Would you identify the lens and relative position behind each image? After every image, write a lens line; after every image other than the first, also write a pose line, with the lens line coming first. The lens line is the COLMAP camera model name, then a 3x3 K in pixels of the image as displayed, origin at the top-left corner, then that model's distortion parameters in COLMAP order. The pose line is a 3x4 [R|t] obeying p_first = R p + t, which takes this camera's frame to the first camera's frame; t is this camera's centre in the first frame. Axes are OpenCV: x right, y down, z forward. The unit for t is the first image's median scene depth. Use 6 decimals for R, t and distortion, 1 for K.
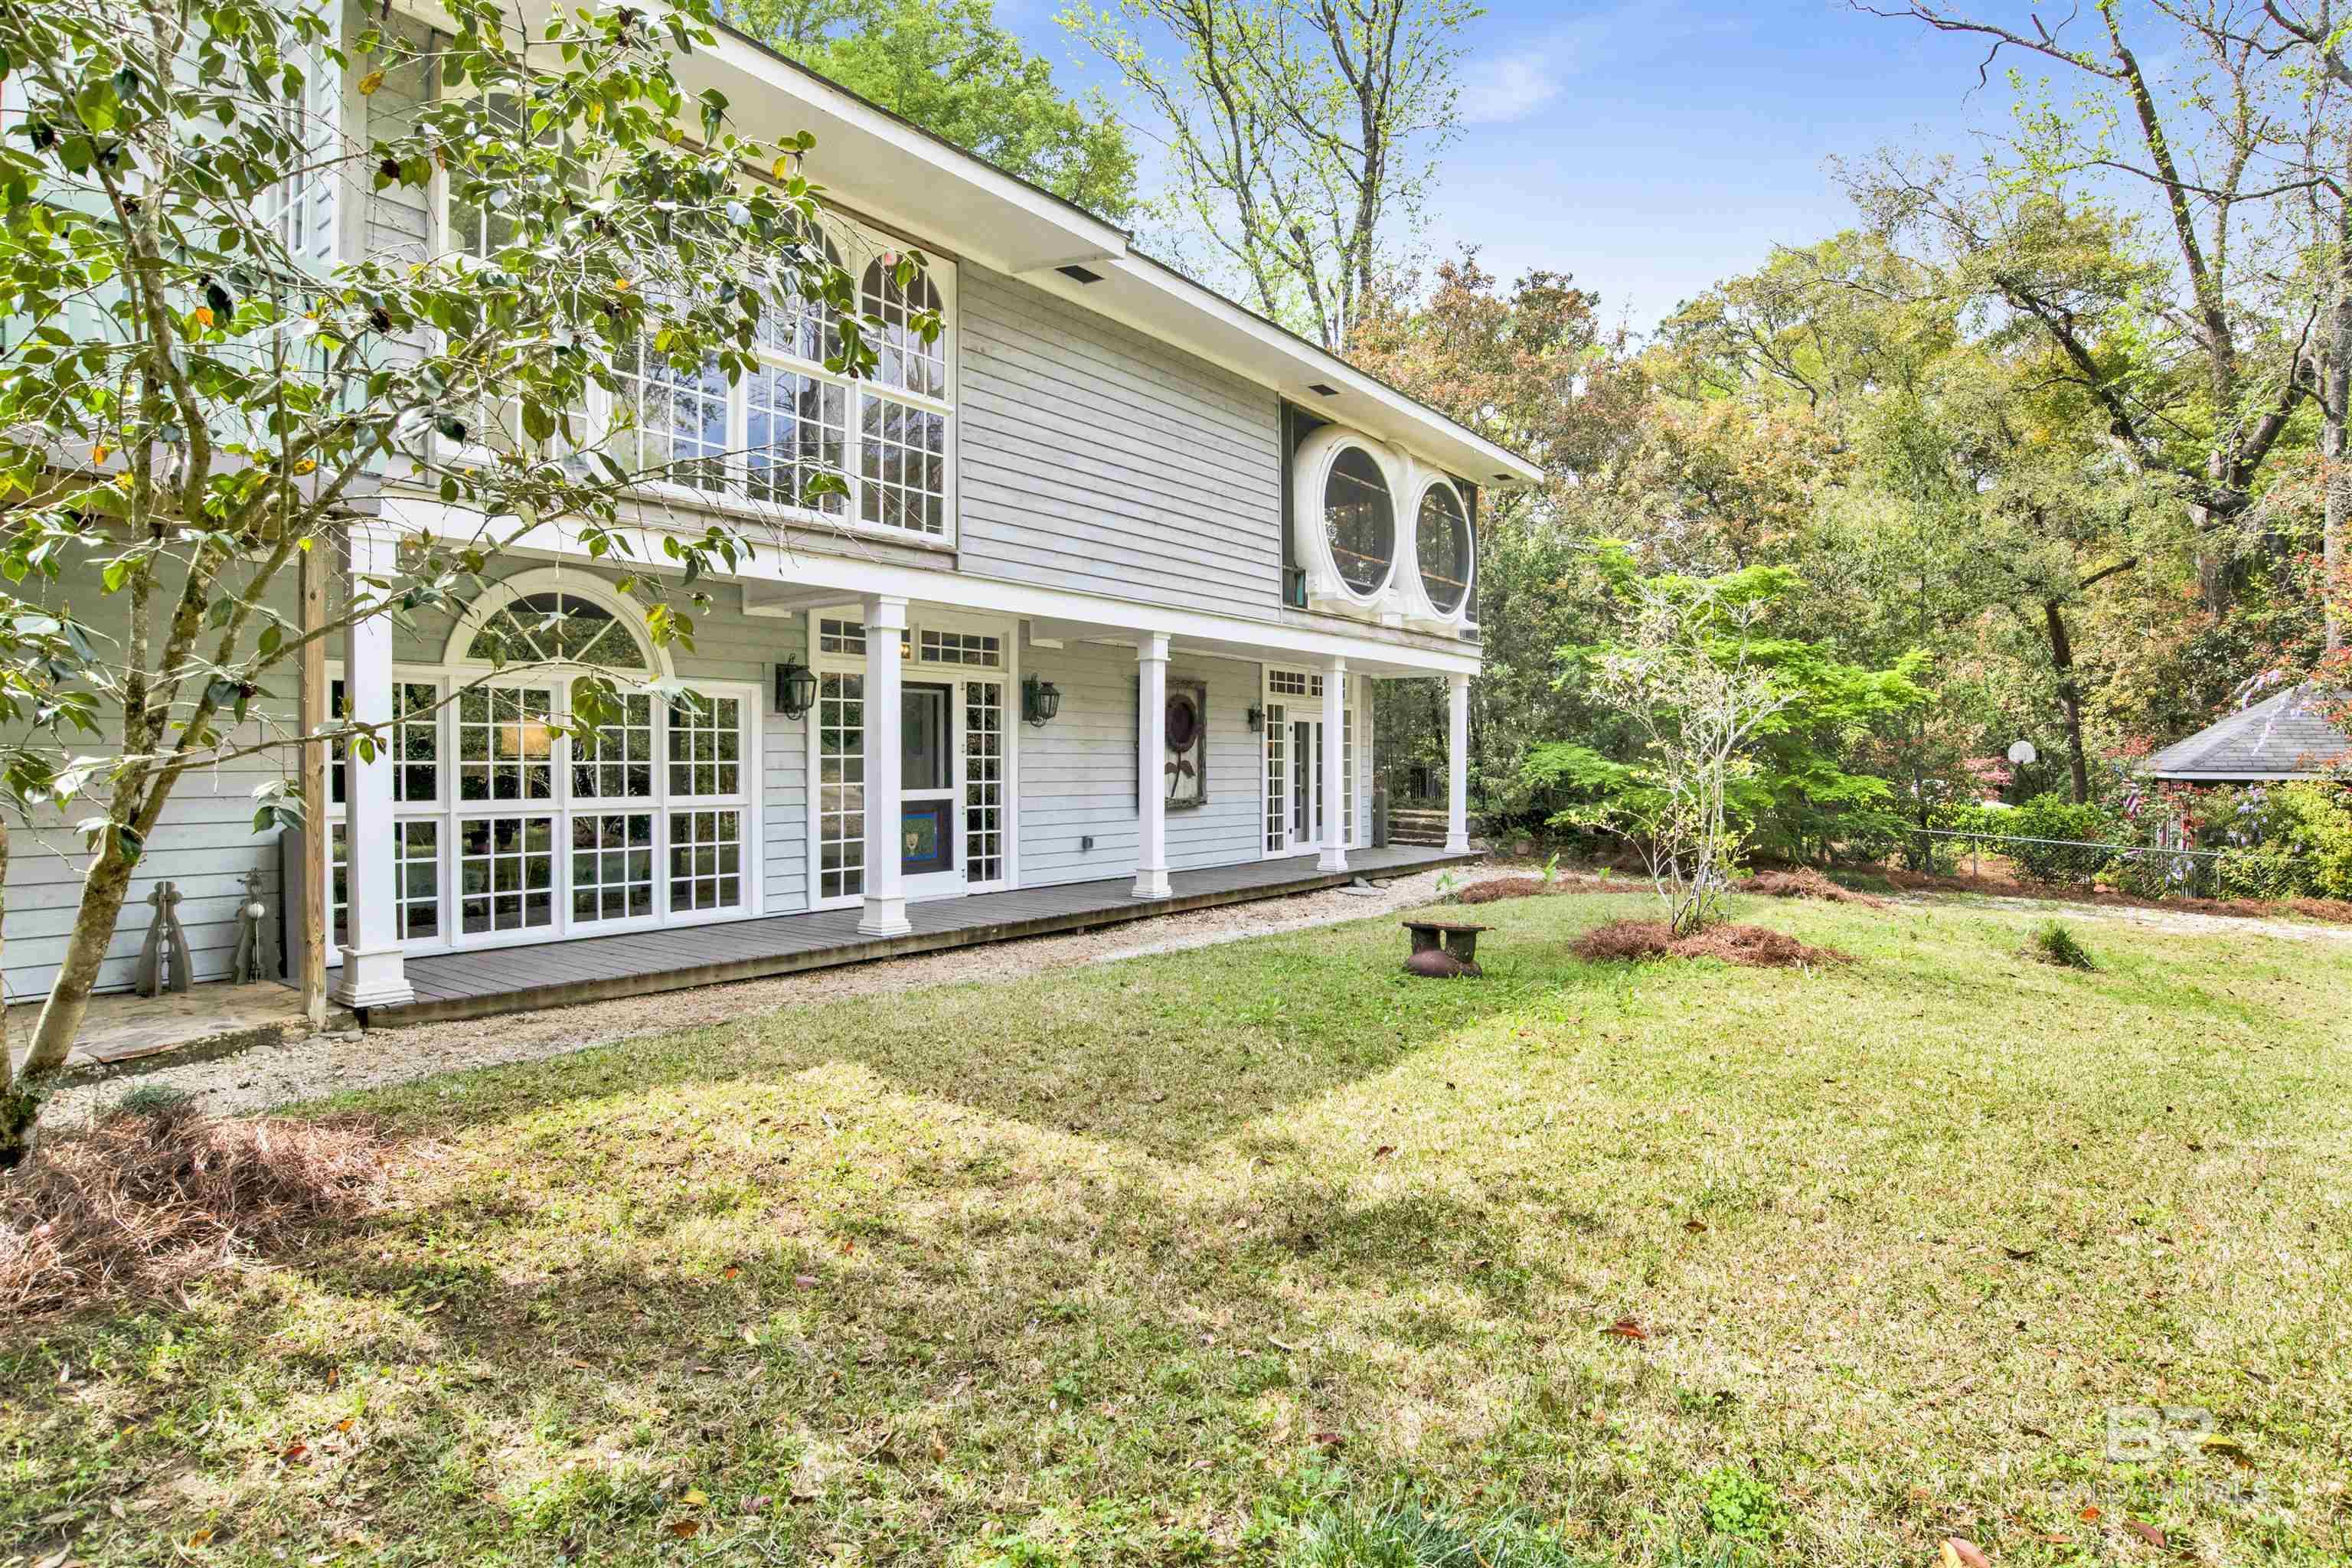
lens RADIAL K [[1277.6, 0, 1180.4], [0, 1277.6, 757.2], [0, 0, 1]] dist [-0.000541, 0.001211]
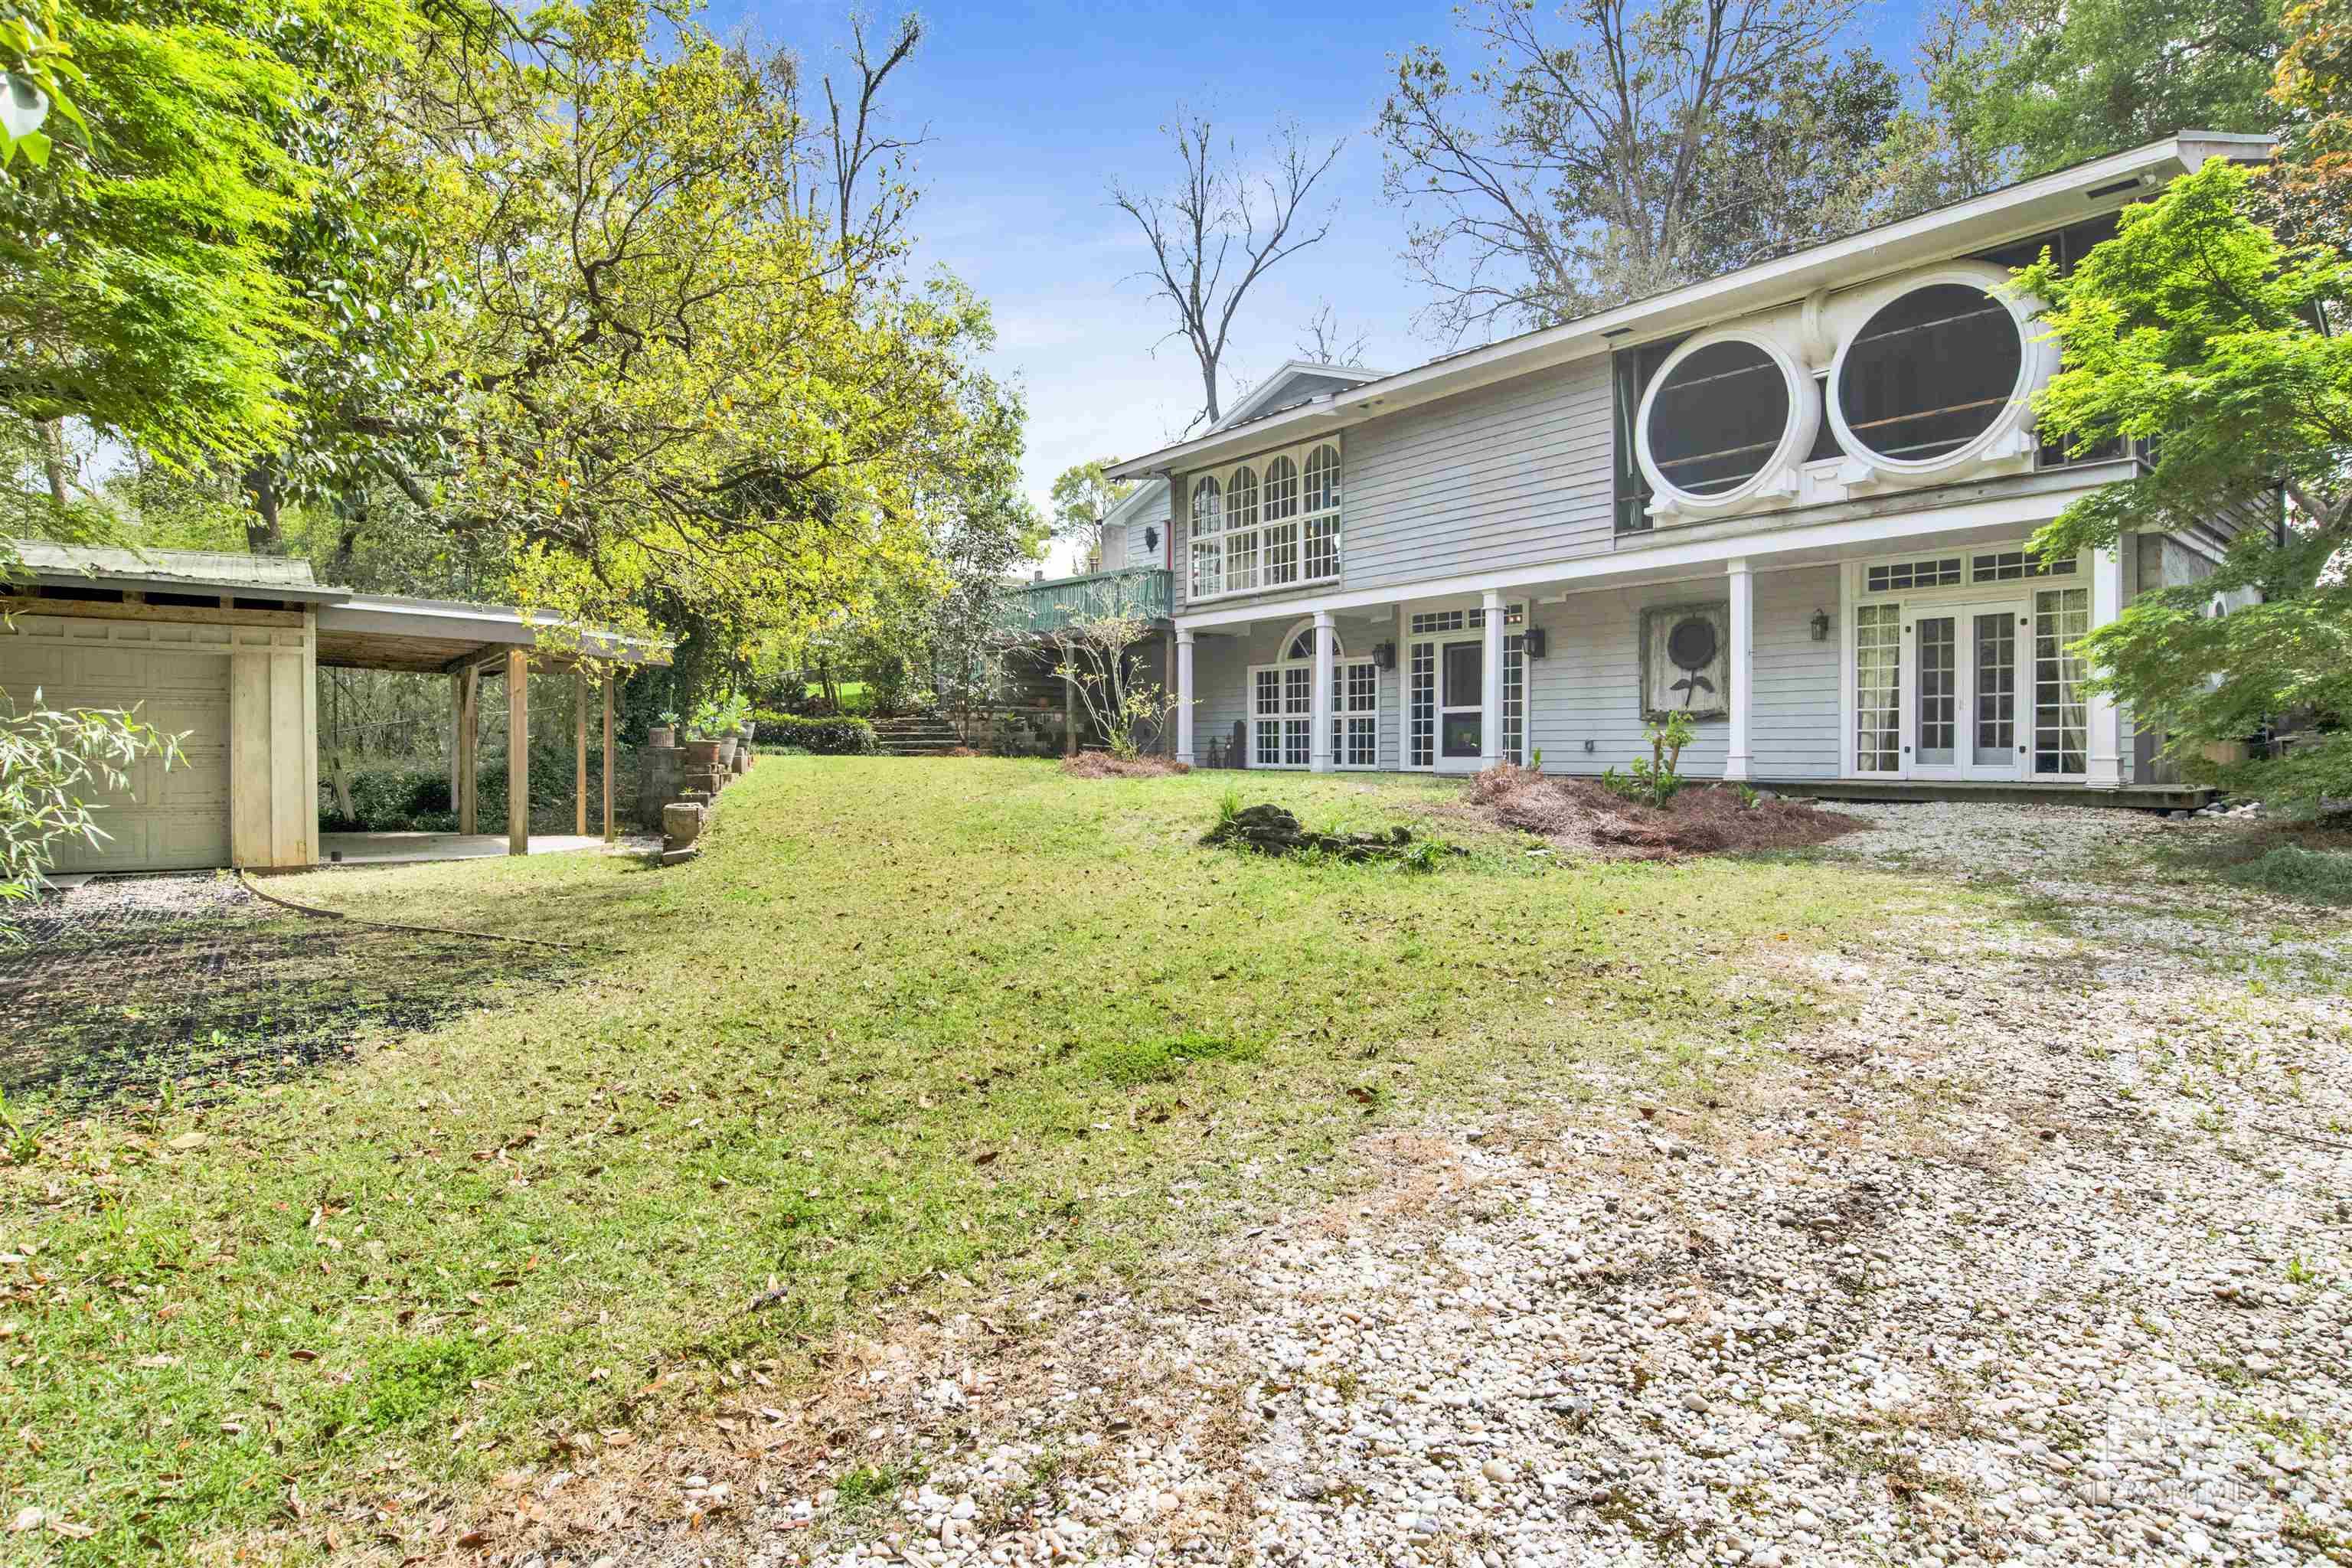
lens RADIAL K [[1277.6, 0, 1180.4], [0, 1277.6, 757.2], [0, 0, 1]] dist [-0.000541, 0.001211]
pose [[-0.287530, -0.006017, -0.957753, 1.573599], [-0.007080, 0.999966, -0.004157, 0.105721], [0.957746, 0.005586, -0.287563, 1.182986]]
